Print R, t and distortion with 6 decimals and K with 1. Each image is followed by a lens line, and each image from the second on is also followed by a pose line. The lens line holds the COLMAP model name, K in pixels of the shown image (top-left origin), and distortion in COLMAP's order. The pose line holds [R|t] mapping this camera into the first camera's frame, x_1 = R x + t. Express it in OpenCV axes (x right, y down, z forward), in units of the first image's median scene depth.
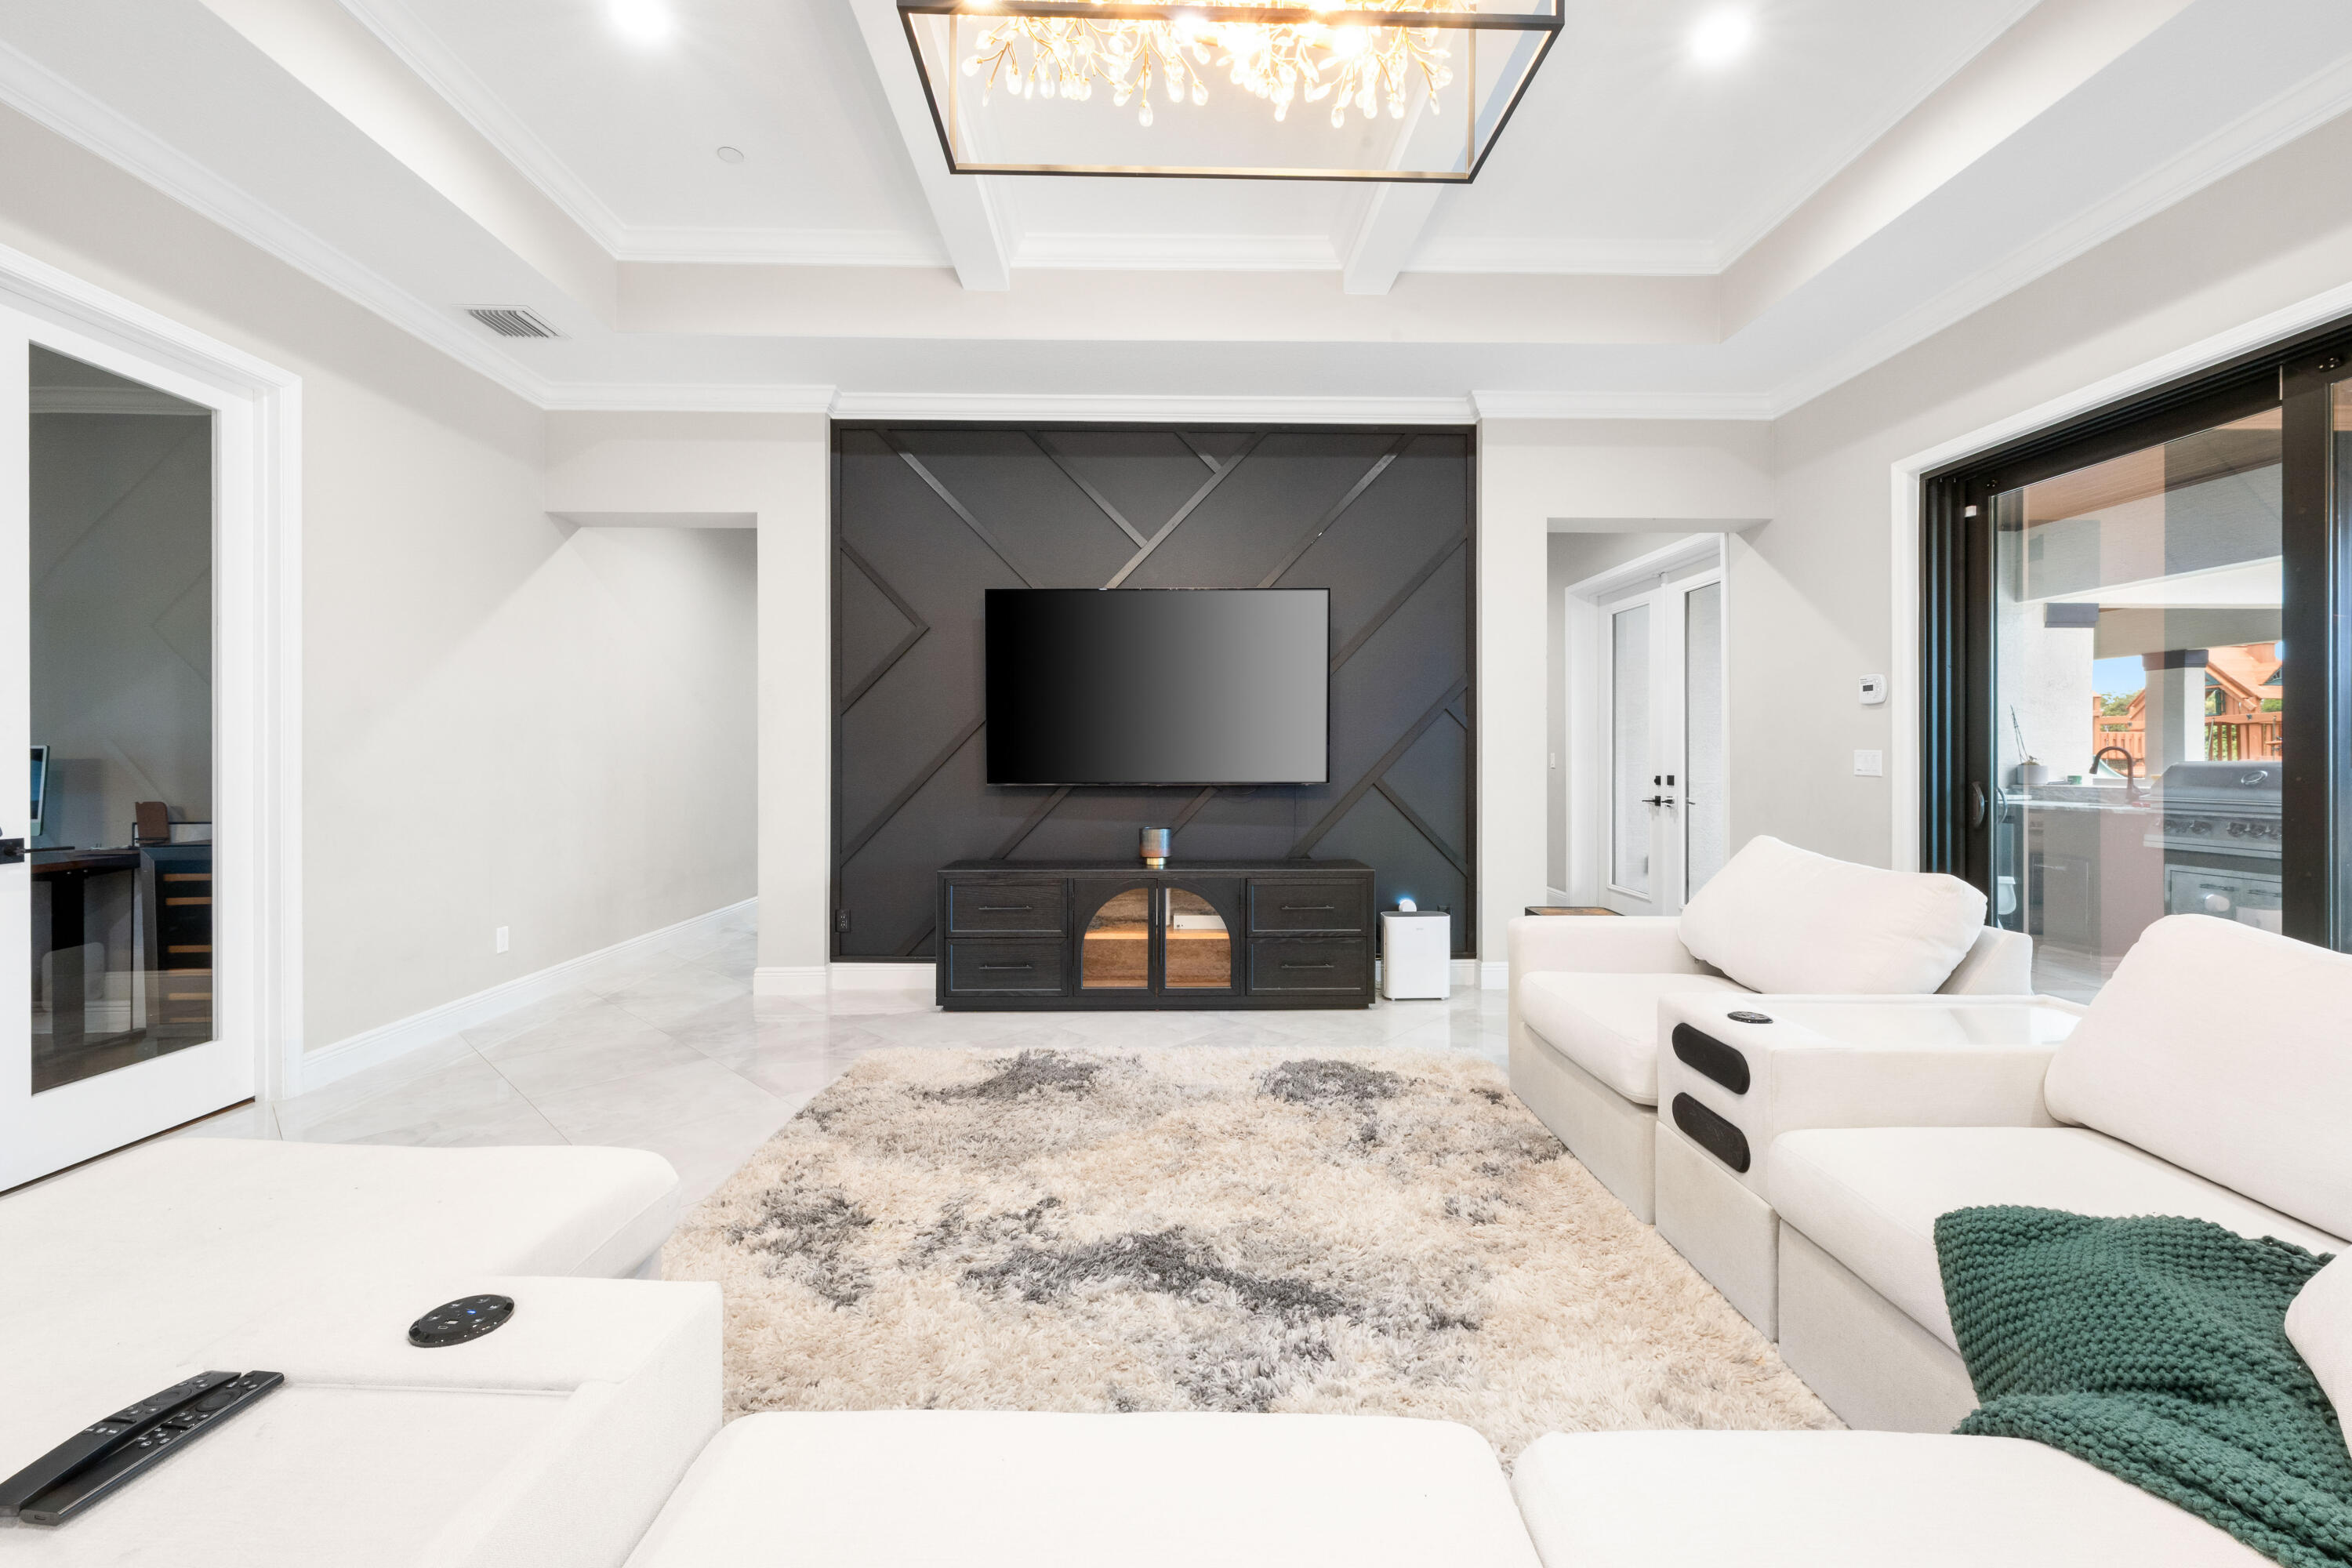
lens RADIAL K [[939.5, 0, 1176.7], [0, 939.5, 758.6], [0, 0, 1]] dist [-0.002499, -0.000429]
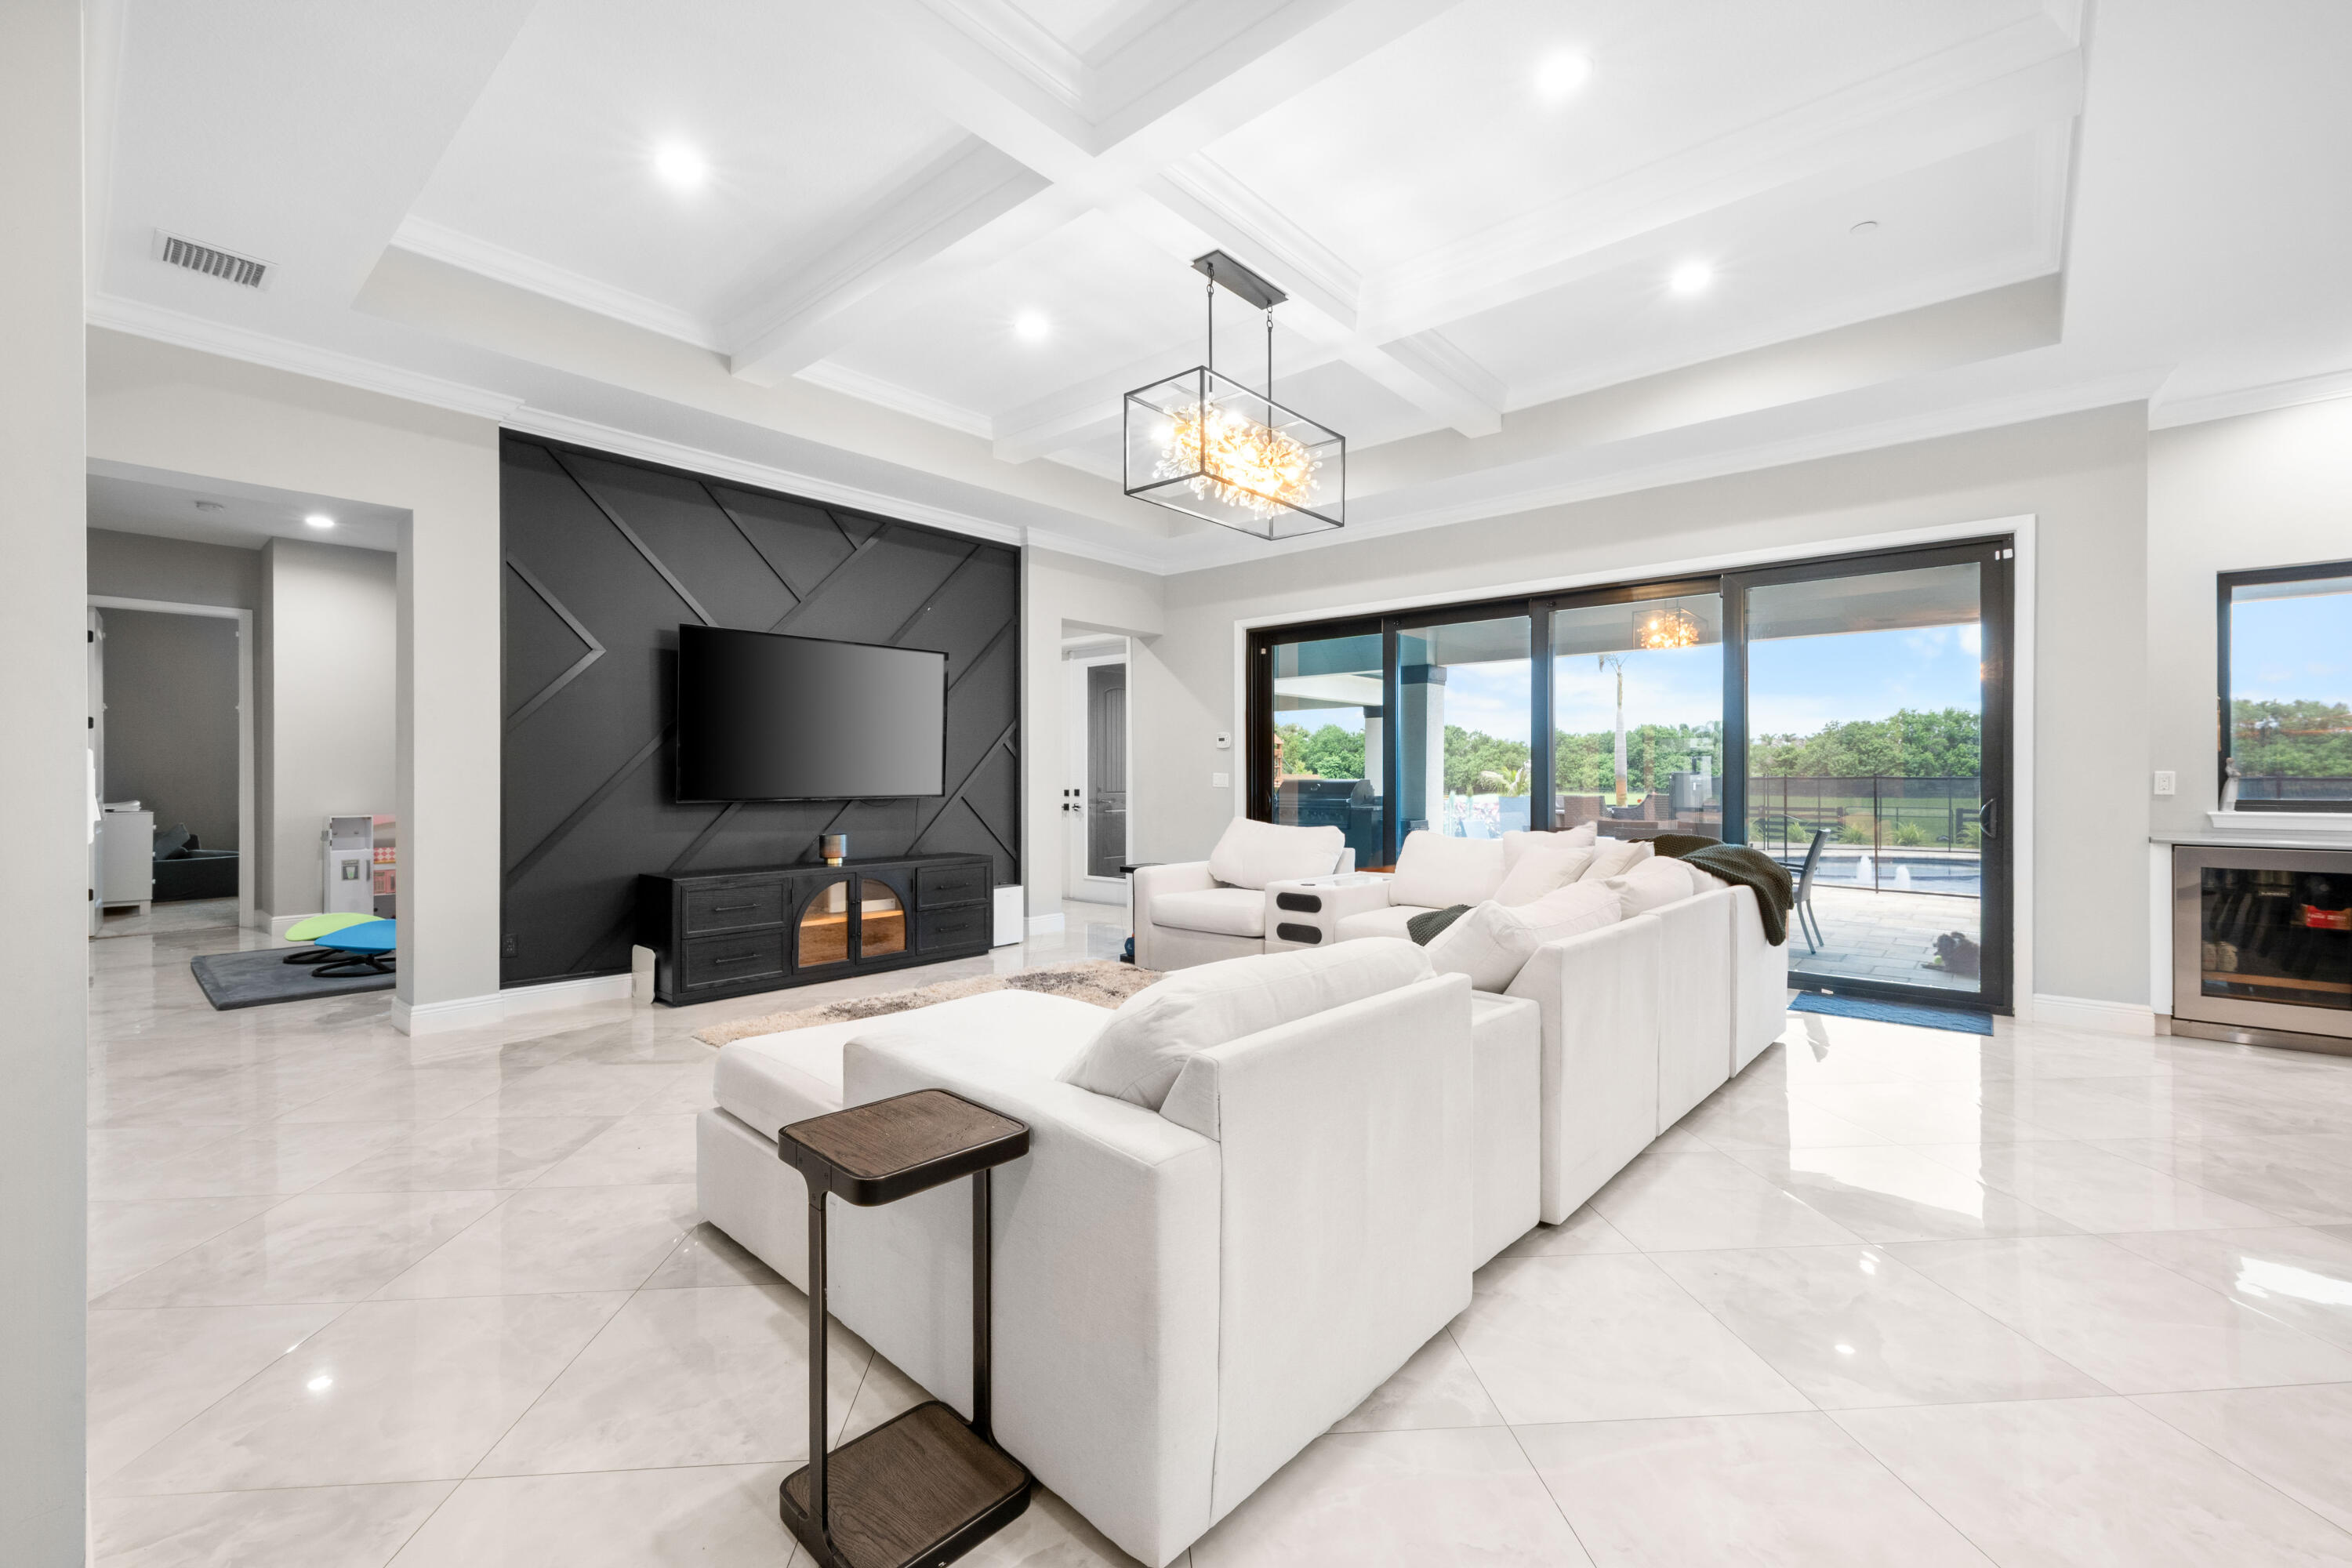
lens RADIAL K [[994.6, 0, 1186.0], [0, 994.6, 780.0], [0, 0, 1]] dist [-0.001200, -0.000256]
pose [[0.663656, -0.001934, 0.748035, -0.681638], [-0.000425, 0.999996, 0.002963, -0.001823], [-0.748038, -0.002285, 0.663652, -0.212973]]
